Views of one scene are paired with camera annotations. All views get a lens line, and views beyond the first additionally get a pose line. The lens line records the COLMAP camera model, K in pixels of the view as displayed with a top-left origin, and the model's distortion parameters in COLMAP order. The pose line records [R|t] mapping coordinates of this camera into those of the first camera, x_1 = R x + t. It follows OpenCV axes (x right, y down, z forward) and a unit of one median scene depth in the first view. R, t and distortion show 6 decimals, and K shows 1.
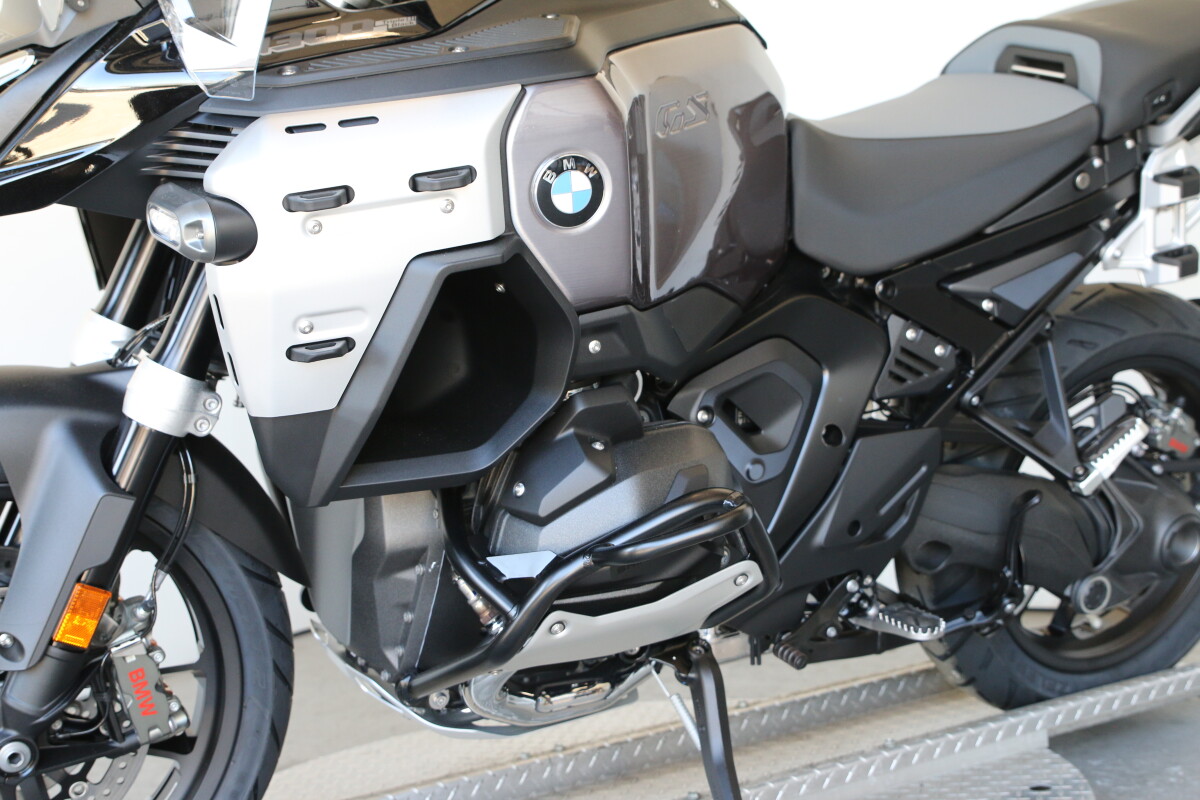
lens RADIAL K [[1836.0, 0, 601.1], [0, 1836.0, 408.8], [0, 0, 1]] dist [-0.024158, 0.000000]
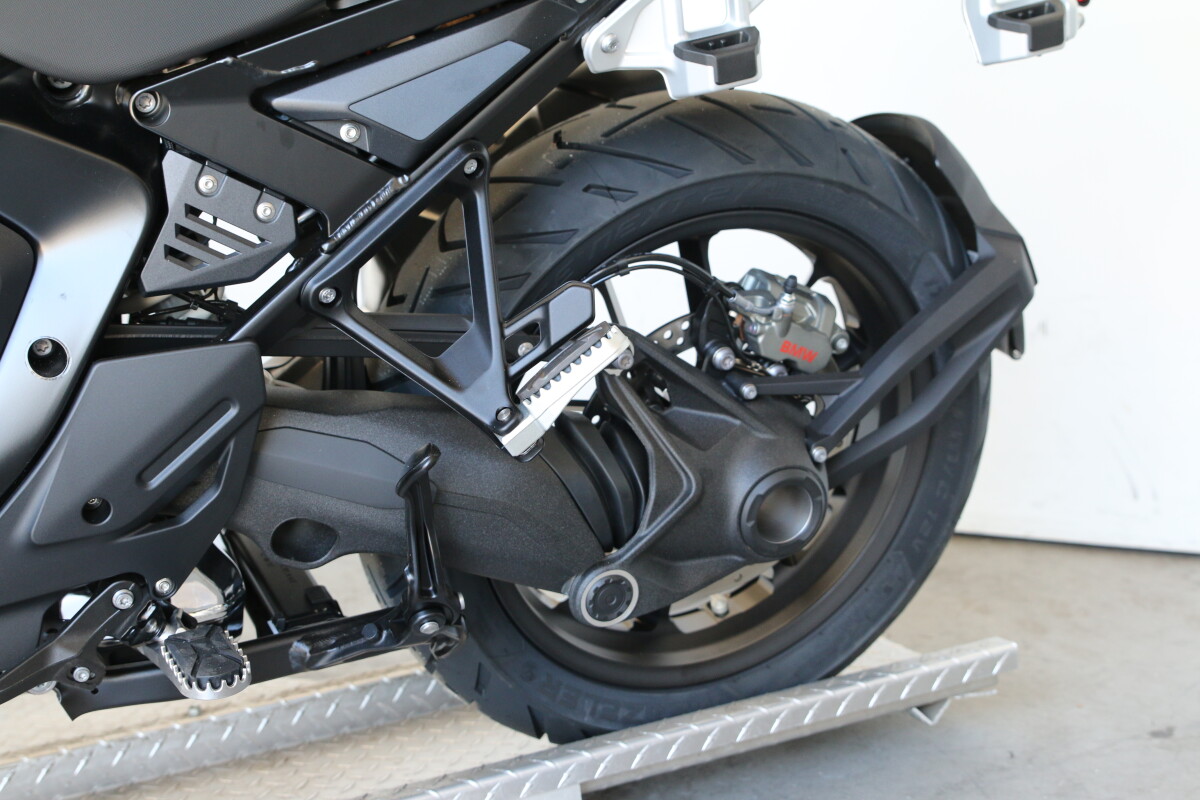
lens RADIAL K [[1836.0, 0, 594.8], [0, 1836.0, 392.0], [0, 0, 1]] dist [-0.024158, 0.000000]
pose [[0.995858, 0.013937, -0.089850, 0.333318], [-0.004611, 0.994652, 0.103179, -0.033961], [0.090808, -0.102337, 0.990596, 0.404007]]
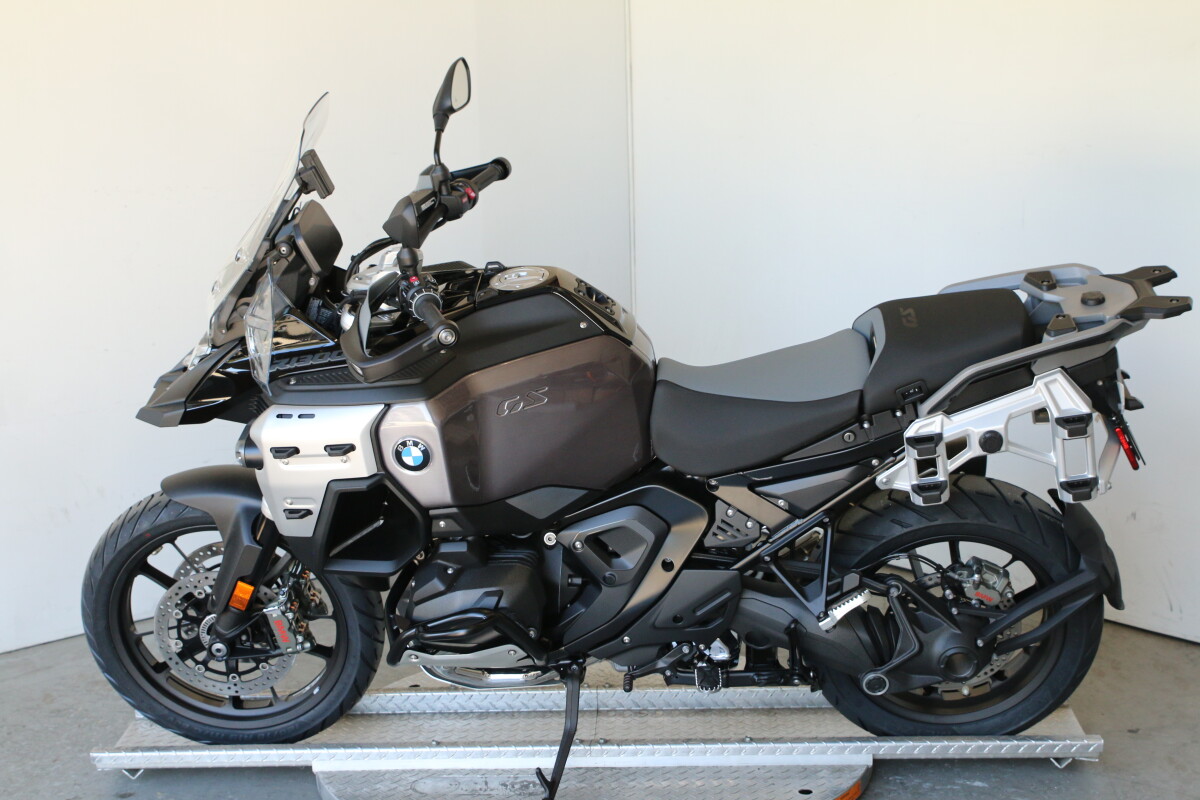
lens RADIAL K [[1836.0, 0, 601.9], [0, 1836.0, 409.1], [0, 0, 1]] dist [-0.024158, 0.000000]
pose [[0.841166, 0.178317, -0.510533, 0.858481], [-0.089307, 0.976914, 0.194068, -0.422039], [0.533352, -0.117649, 0.837672, -0.408602]]
